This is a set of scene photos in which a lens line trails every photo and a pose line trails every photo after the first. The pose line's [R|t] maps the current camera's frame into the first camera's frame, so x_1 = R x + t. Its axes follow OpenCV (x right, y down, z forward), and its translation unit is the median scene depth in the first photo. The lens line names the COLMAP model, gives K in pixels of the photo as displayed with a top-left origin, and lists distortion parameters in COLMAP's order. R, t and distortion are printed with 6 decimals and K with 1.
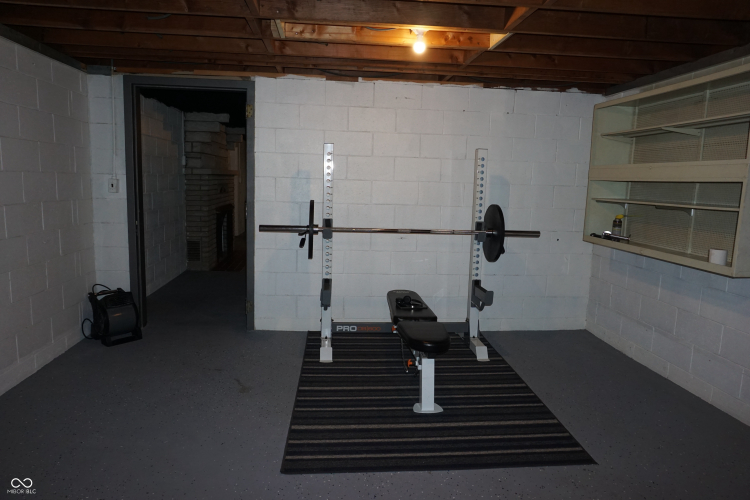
lens RADIAL K [[497.3, 0, 373.8], [0, 497.3, 249.3], [0, 0, 1]] dist [-0.052324, 0.027312]
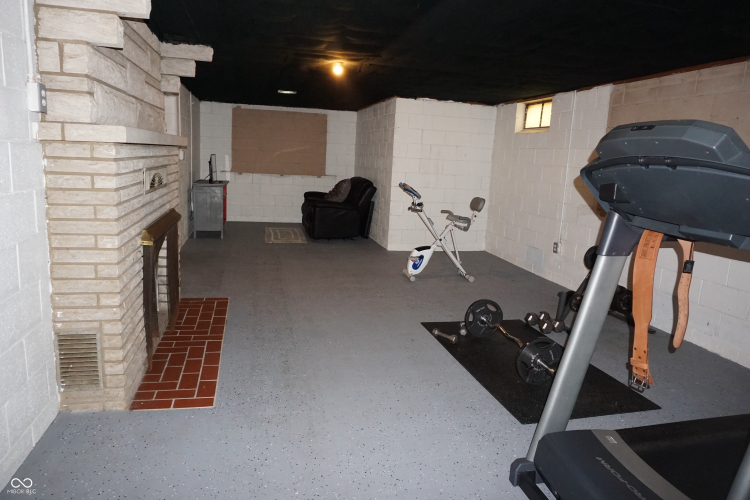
lens RADIAL K [[497.3, 0, 376.5], [0, 497.3, 249.8], [0, 0, 1]] dist [-0.052324, 0.027312]
pose [[0.989727, -0.006774, 0.142806, -0.205834], [-0.000299, 0.998777, 0.049449, -0.094701], [-0.142967, -0.048984, 0.988515, 0.635300]]
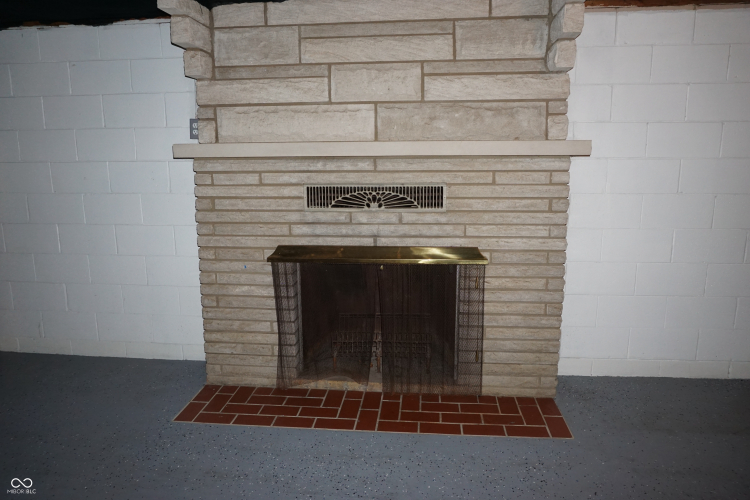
lens RADIAL K [[497.3, 0, 374.8], [0, 497.3, 250.5], [0, 0, 1]] dist [-0.052324, 0.027312]
pose [[-0.185809, 0.131734, -0.973715, 0.035722], [-0.146501, 0.976181, 0.160024, -0.161089], [0.971603, 0.172384, -0.162084, 1.203771]]
